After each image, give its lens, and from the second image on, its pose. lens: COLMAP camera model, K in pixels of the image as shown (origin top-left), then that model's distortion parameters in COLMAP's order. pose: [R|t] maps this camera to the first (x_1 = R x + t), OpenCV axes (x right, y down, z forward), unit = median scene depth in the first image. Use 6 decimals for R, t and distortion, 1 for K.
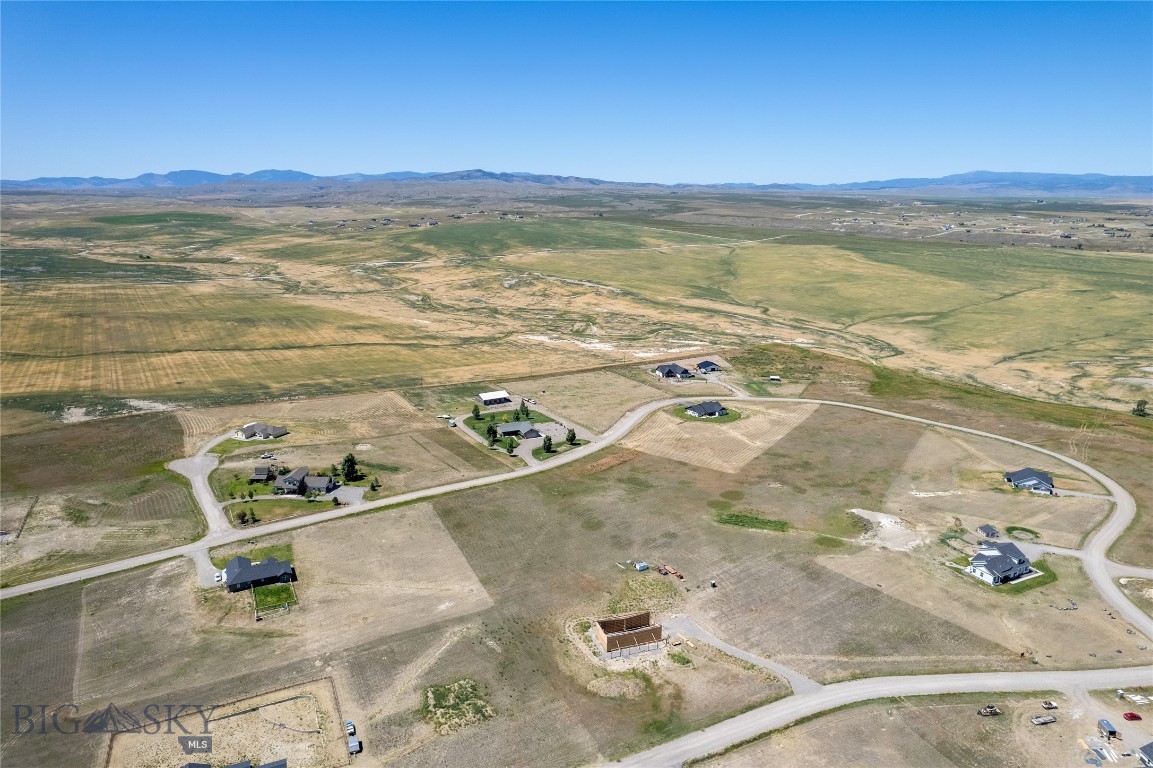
lens RADIAL K [[736.8, 0, 579.9], [0, 736.8, 392.1], [0, 0, 1]] dist [-0.068769, 0.058135]
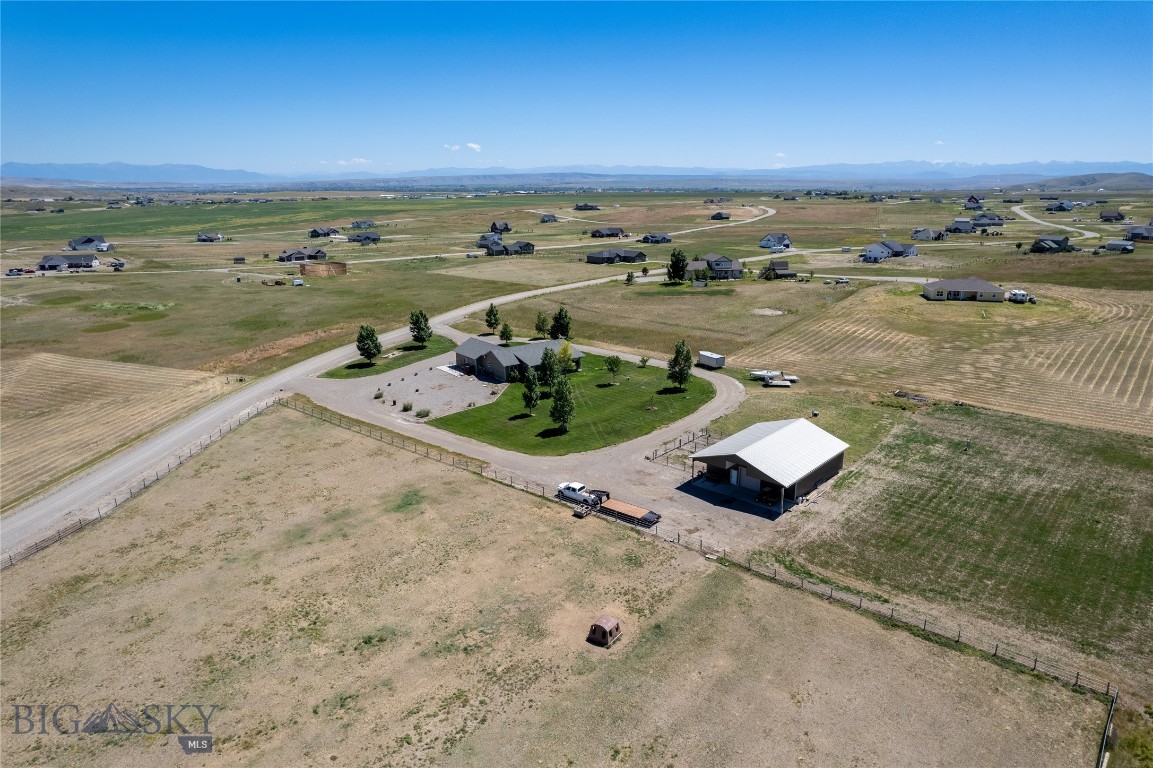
lens RADIAL K [[736.8, 0, 578.5], [0, 736.8, 383.1], [0, 0, 1]] dist [-0.068769, 0.058135]
pose [[-0.964252, 0.072812, -0.254788, -0.015983], [-0.067939, 0.861439, 0.503296, -0.114502], [0.256130, 0.502614, -0.825698, 1.166781]]
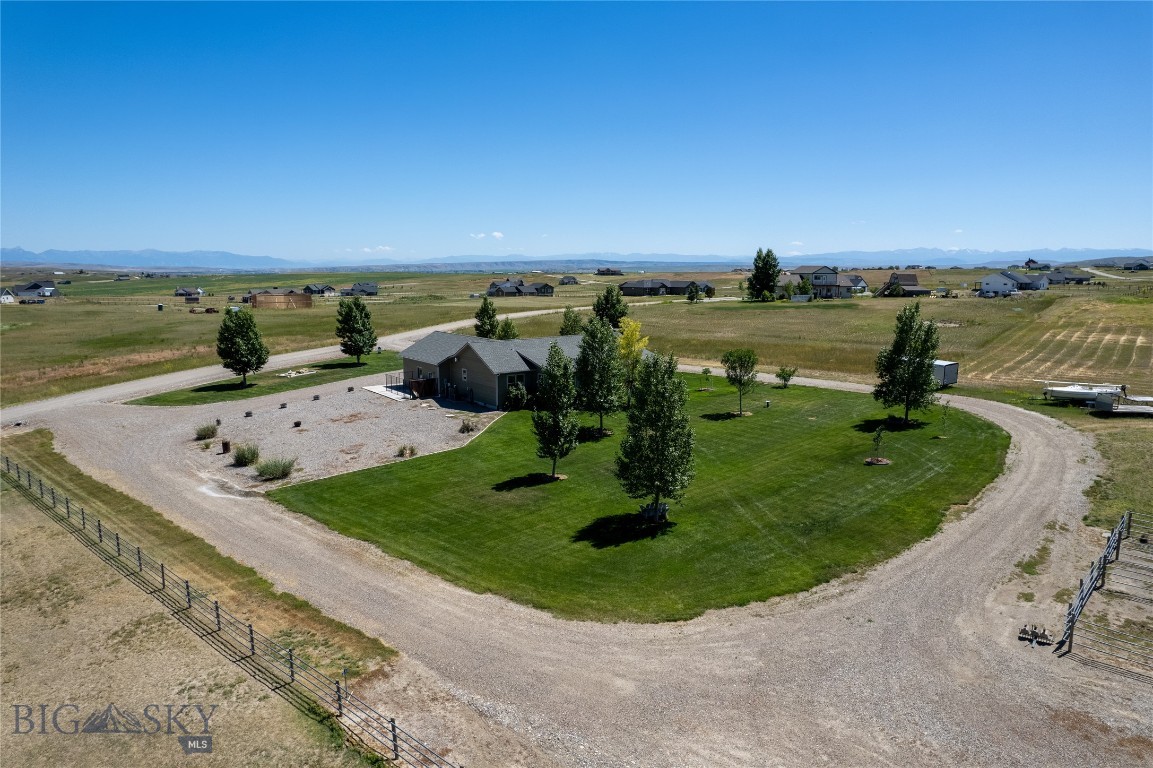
lens RADIAL K [[736.8, 0, 578.8], [0, 736.8, 381.0], [0, 0, 1]] dist [-0.068769, 0.058135]
pose [[-0.969766, 0.038311, -0.241010, -0.046890], [-0.063359, 0.914208, 0.400263, -0.018520], [0.235668, 0.403431, -0.884140, 1.027719]]
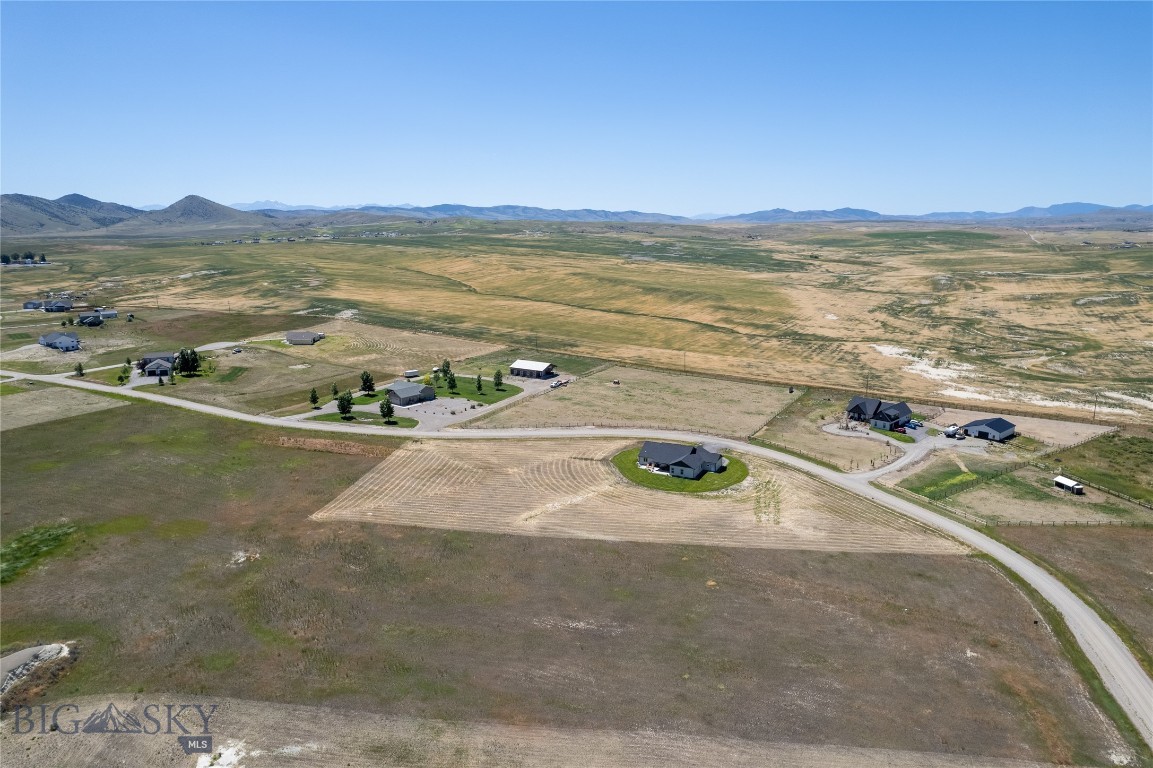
lens RADIAL K [[736.8, 0, 582.8], [0, 736.8, 381.1], [0, 0, 1]] dist [-0.068769, 0.058135]
pose [[0.476236, 0.181561, -0.860369, 0.547595], [-0.233215, 0.969490, 0.075497, -0.048171], [0.847827, 0.164696, 0.504049, 0.683114]]
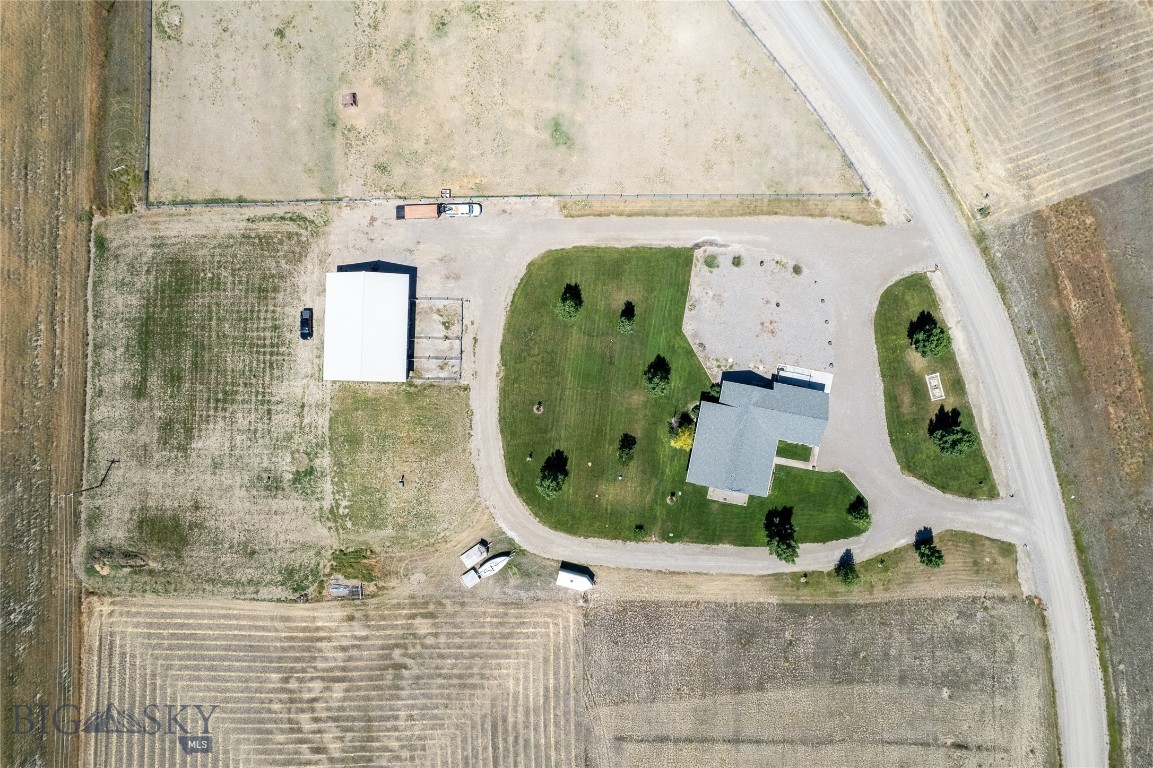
lens RADIAL K [[736.8, 0, 575.0], [0, 736.8, 387.4], [0, 0, 1]] dist [-0.068769, 0.058135]
pose [[0.554628, -0.832050, -0.009006, -0.095167], [0.223771, 0.138719, 0.964719, -0.235259], [-0.801445, -0.537075, 0.263126, 0.871715]]
